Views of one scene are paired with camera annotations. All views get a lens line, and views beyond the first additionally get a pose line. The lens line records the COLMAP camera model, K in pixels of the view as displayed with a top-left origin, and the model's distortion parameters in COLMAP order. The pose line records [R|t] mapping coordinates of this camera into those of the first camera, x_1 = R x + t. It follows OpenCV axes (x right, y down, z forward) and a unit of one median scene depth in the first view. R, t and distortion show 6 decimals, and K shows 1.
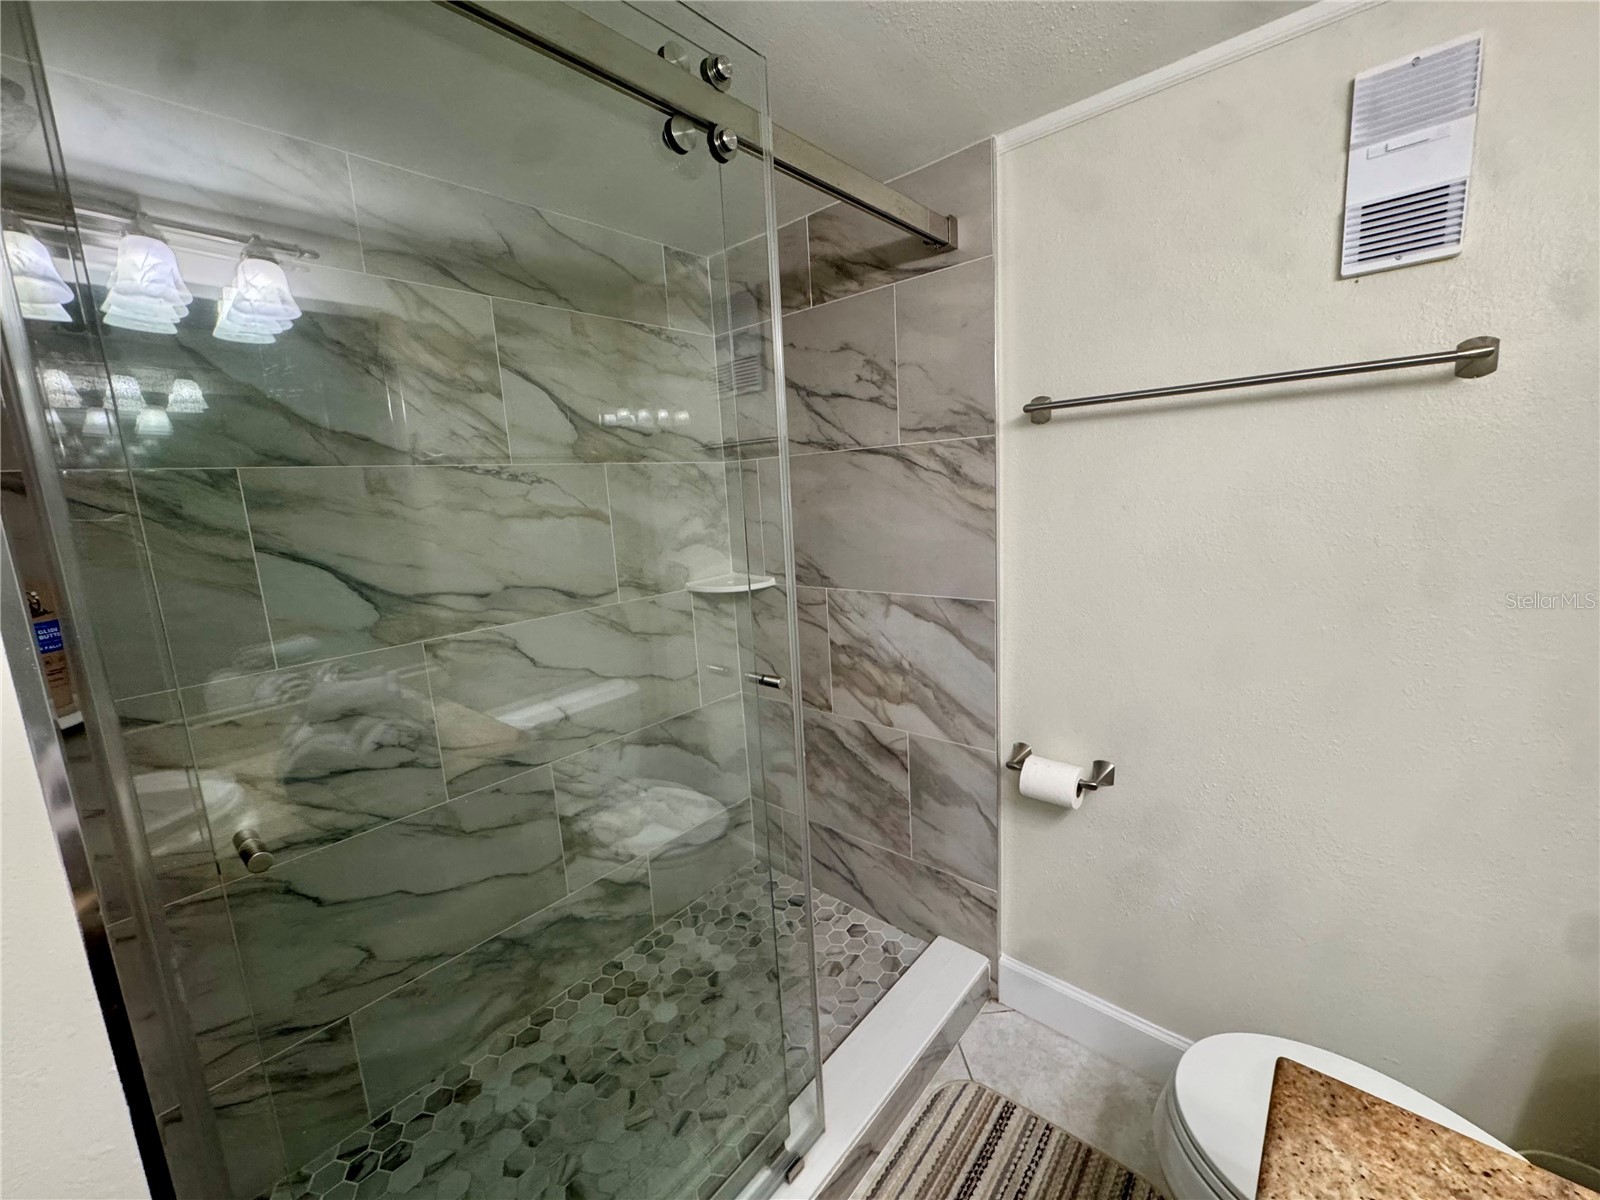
lens RADIAL K [[641.6, 0, 801.9], [0, 641.6, 598.4], [0, 0, 1]] dist [-0.003178, -0.000145]
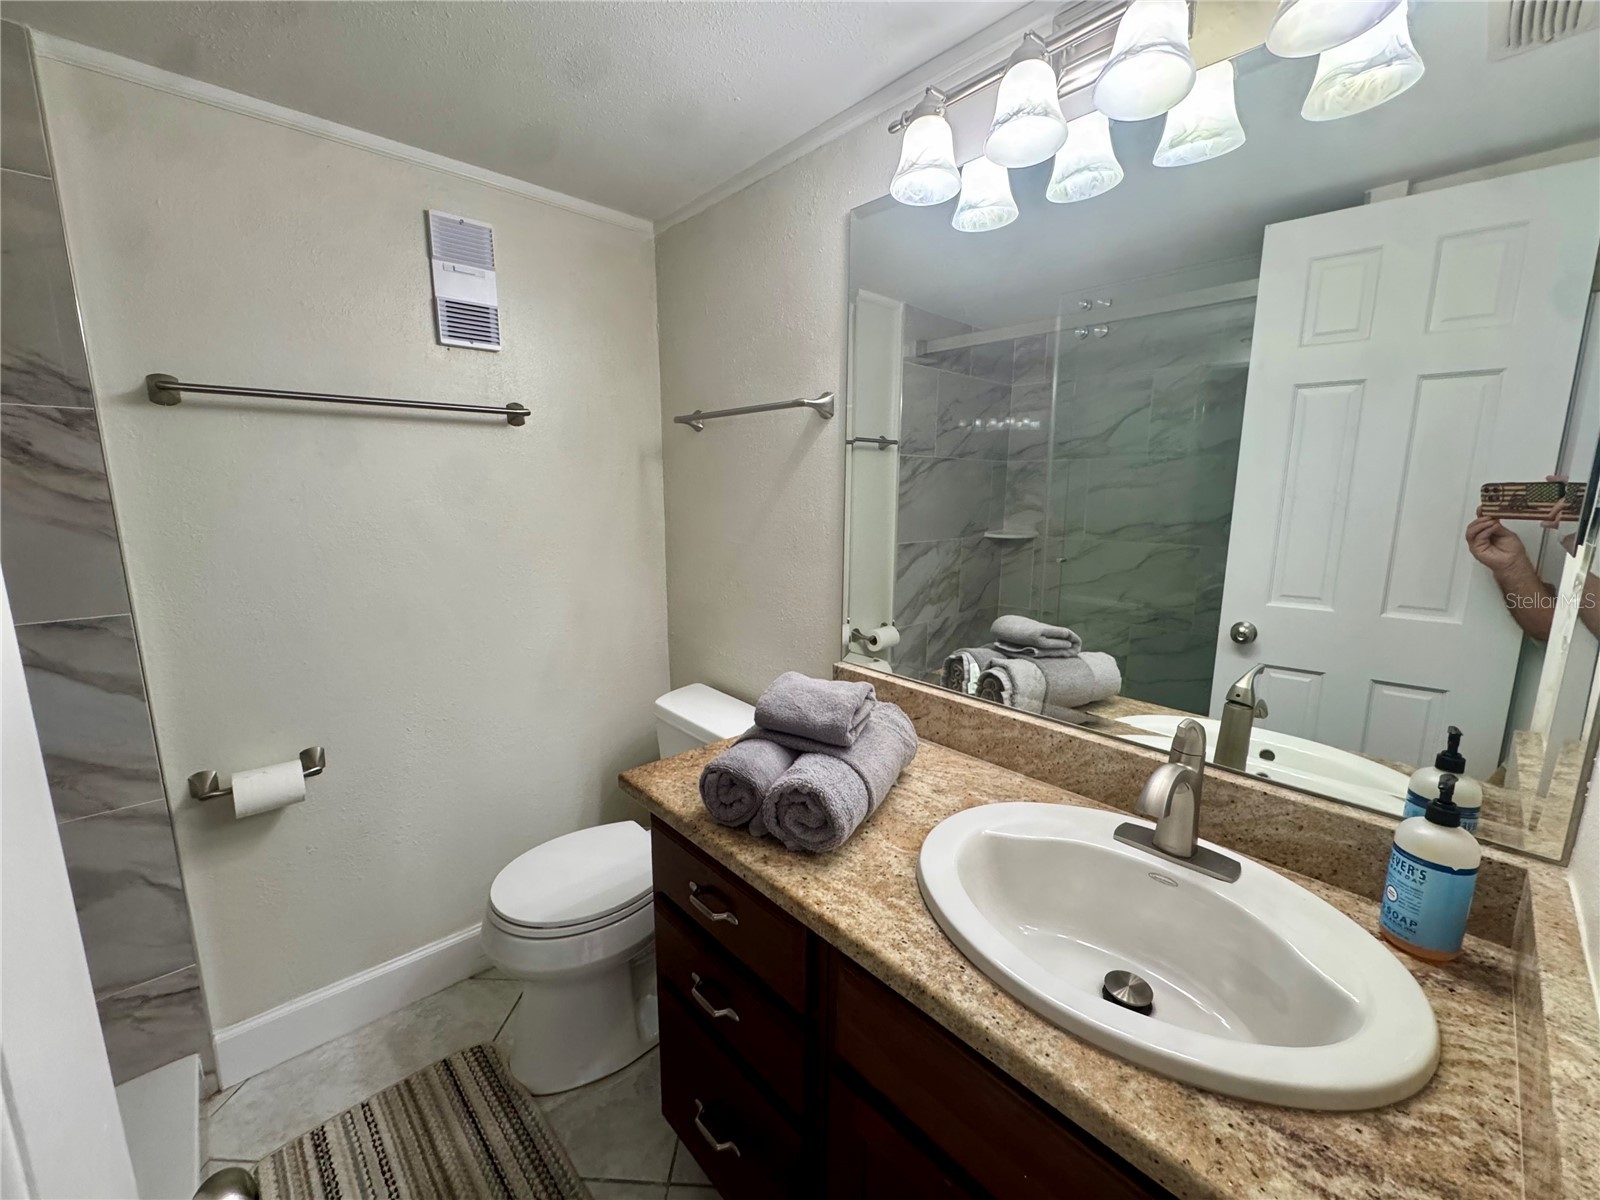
lens RADIAL K [[645.9, 0, 801.5], [0, 645.9, 598.2], [0, 0, 1]] dist [-0.003538, 0.000096]
pose [[0.106830, -0.119010, 0.987129, -0.442218], [0.158540, 0.982147, 0.101252, 0.038544], [-0.981556, 0.145683, 0.123790, 0.068605]]
